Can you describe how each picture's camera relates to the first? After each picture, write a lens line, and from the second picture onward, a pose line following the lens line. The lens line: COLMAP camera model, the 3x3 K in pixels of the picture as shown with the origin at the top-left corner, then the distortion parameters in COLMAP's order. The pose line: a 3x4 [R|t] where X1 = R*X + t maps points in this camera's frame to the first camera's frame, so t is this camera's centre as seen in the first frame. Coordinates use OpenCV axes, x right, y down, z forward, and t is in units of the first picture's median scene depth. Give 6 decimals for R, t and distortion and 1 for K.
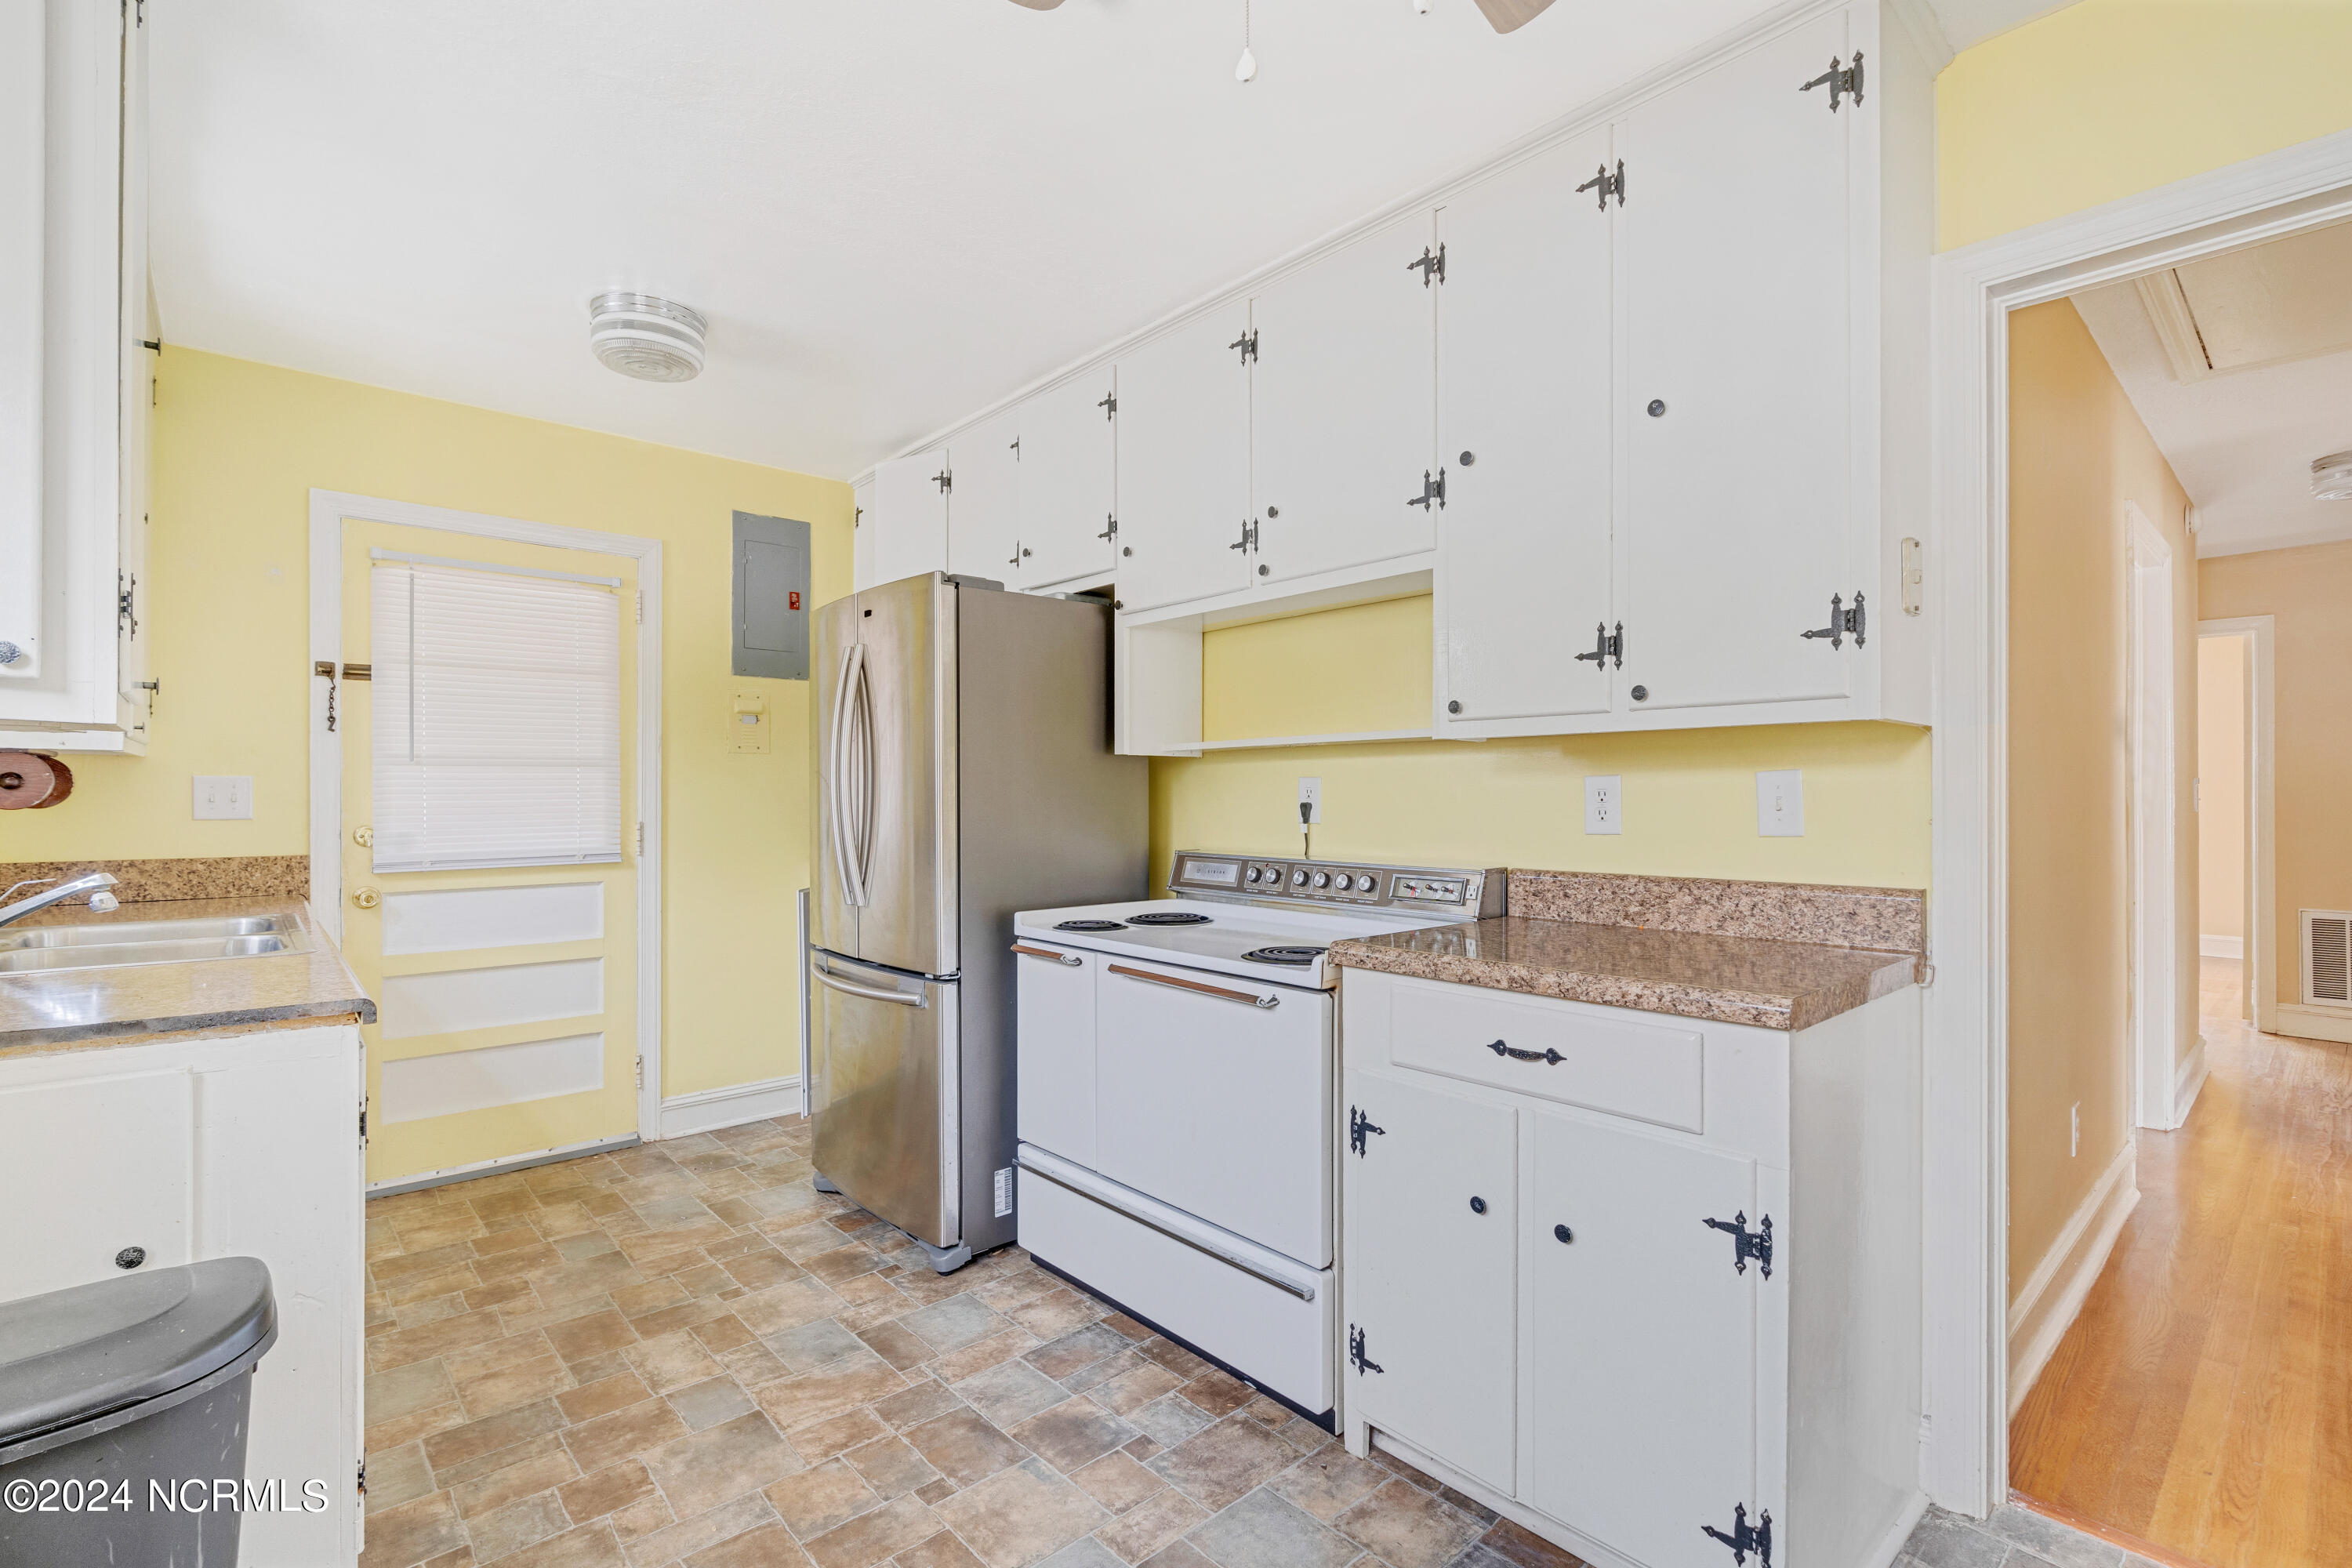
lens RADIAL K [[1075.3, 0, 1175.4], [0, 1075.3, 790.9], [0, 0, 1]] dist [0.001102, 0.000656]
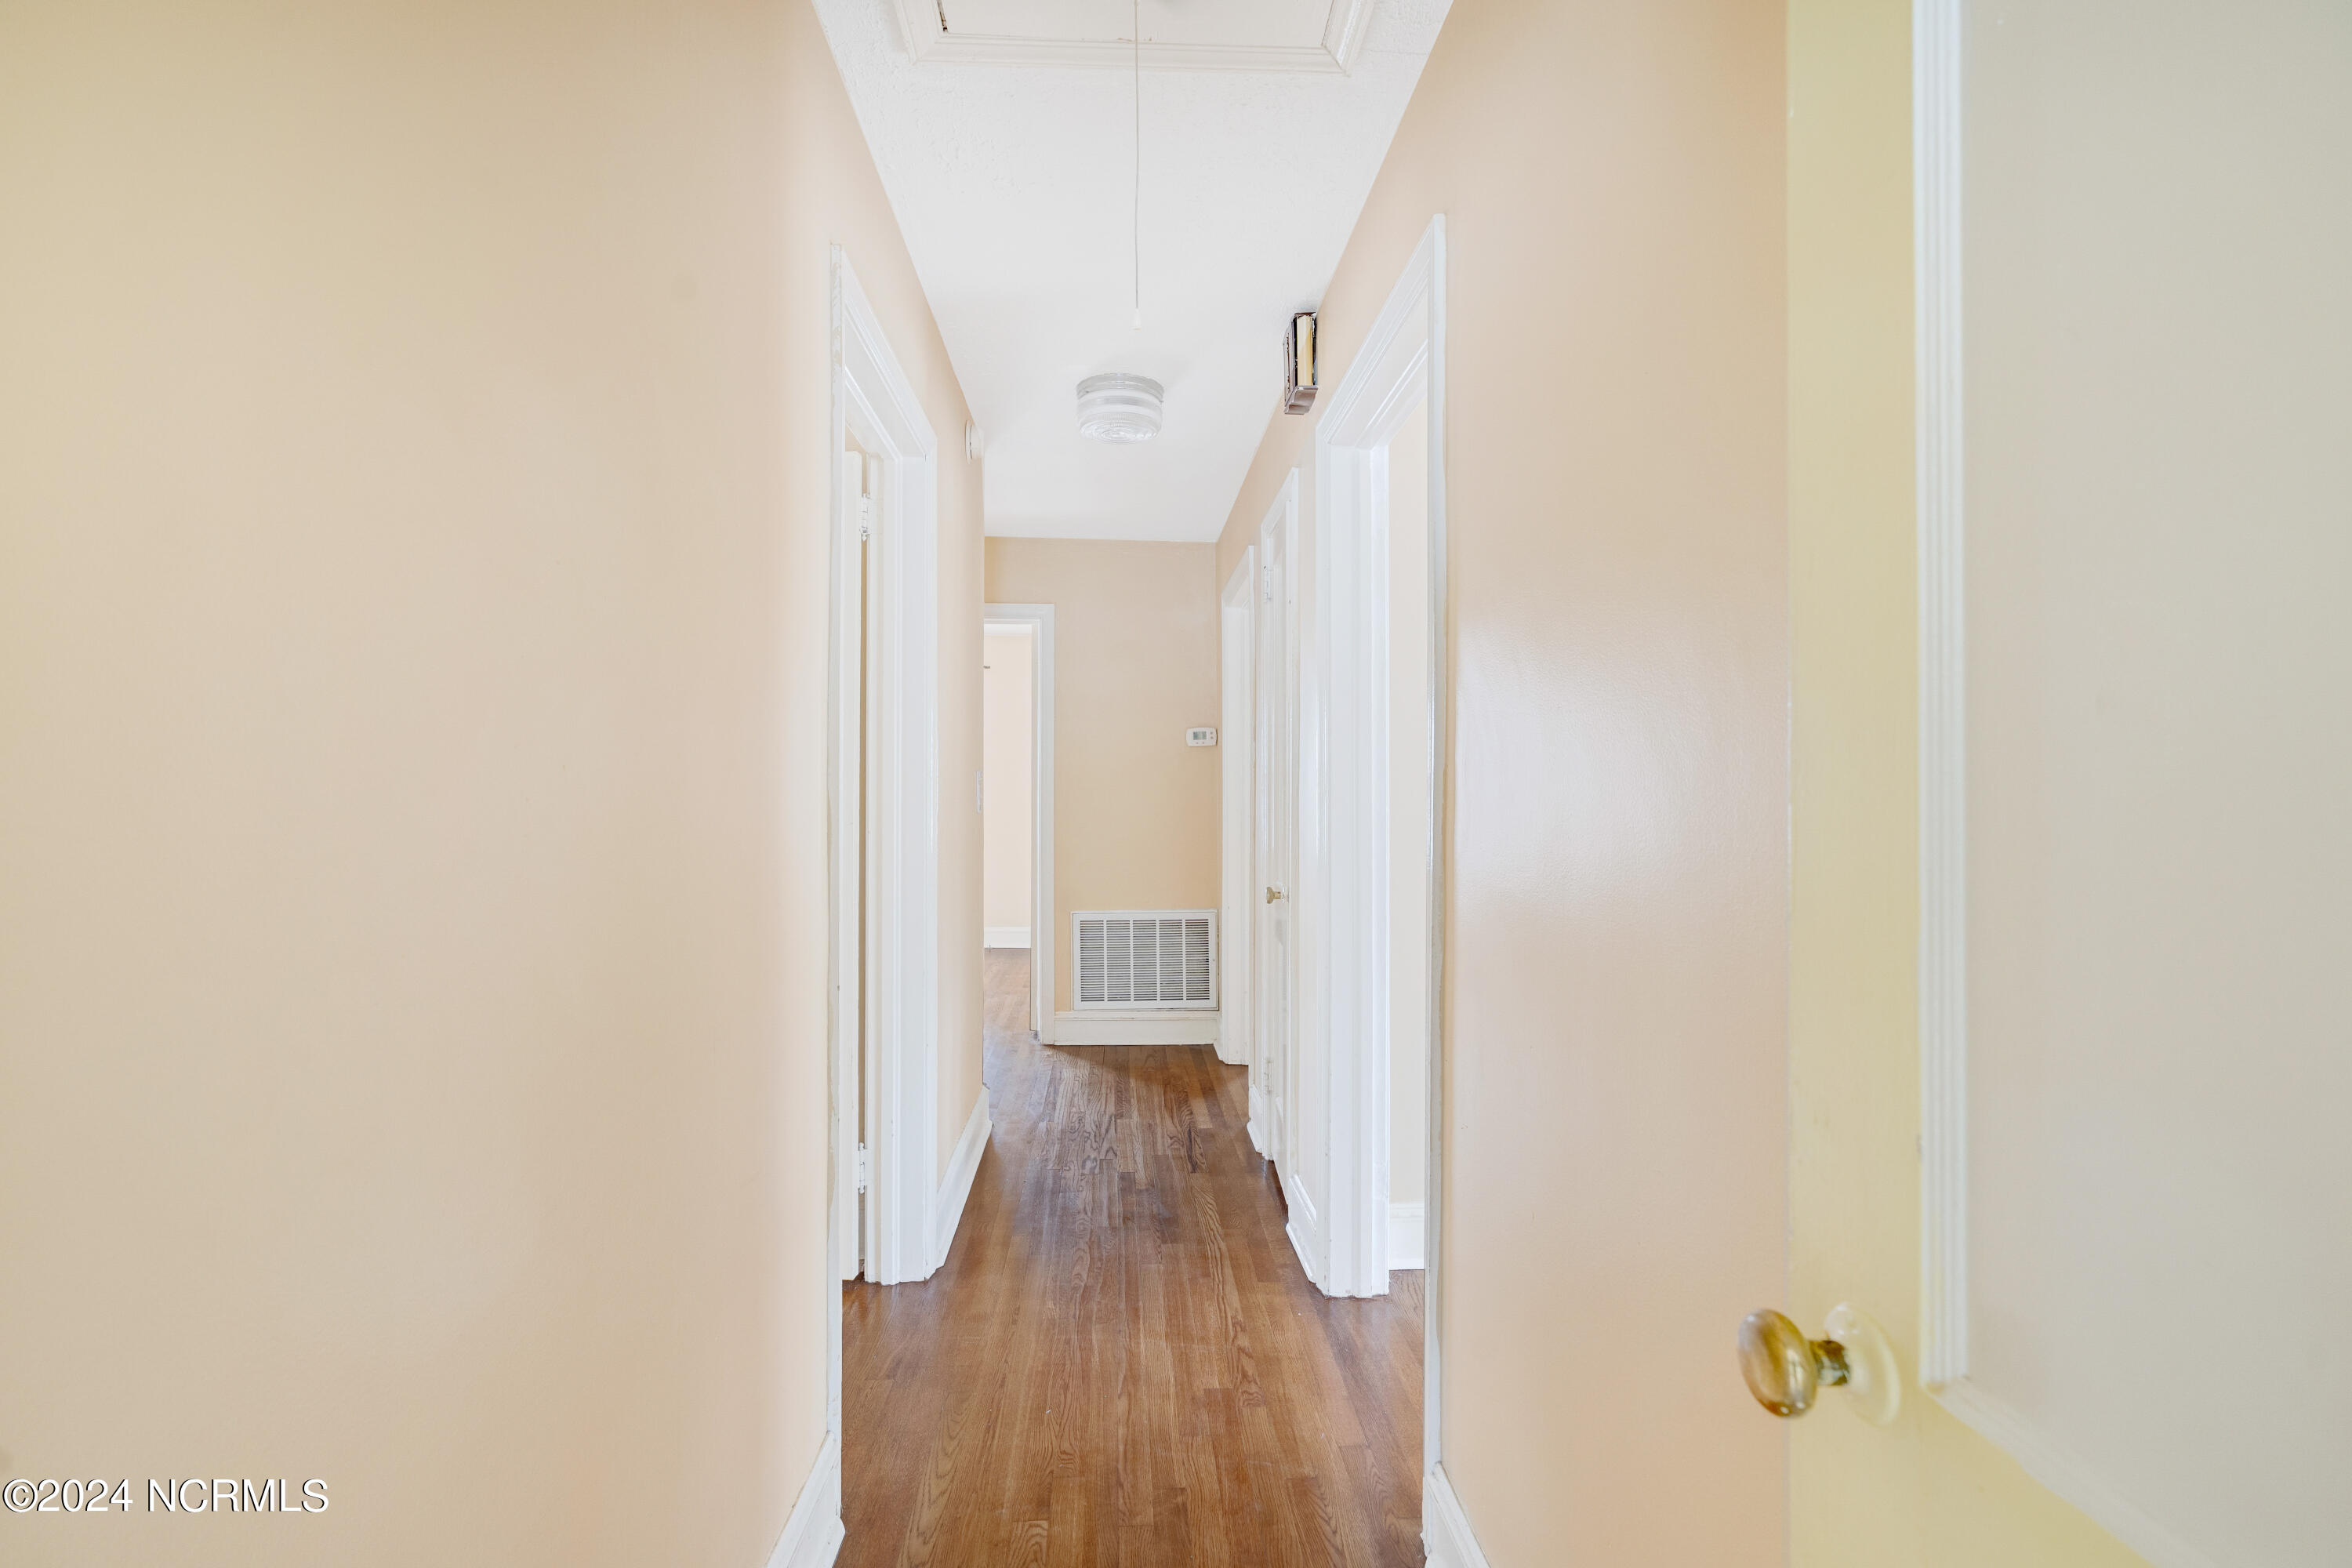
lens RADIAL K [[1075.3, 0, 1175.4], [0, 1075.3, 790.9], [0, 0, 1]] dist [0.001102, 0.000656]
pose [[0.627063, 0.003131, 0.778962, 0.576798], [-0.003303, 0.999994, -0.001361, 0.004997], [-0.778961, -0.001719, 0.627070, 0.531812]]
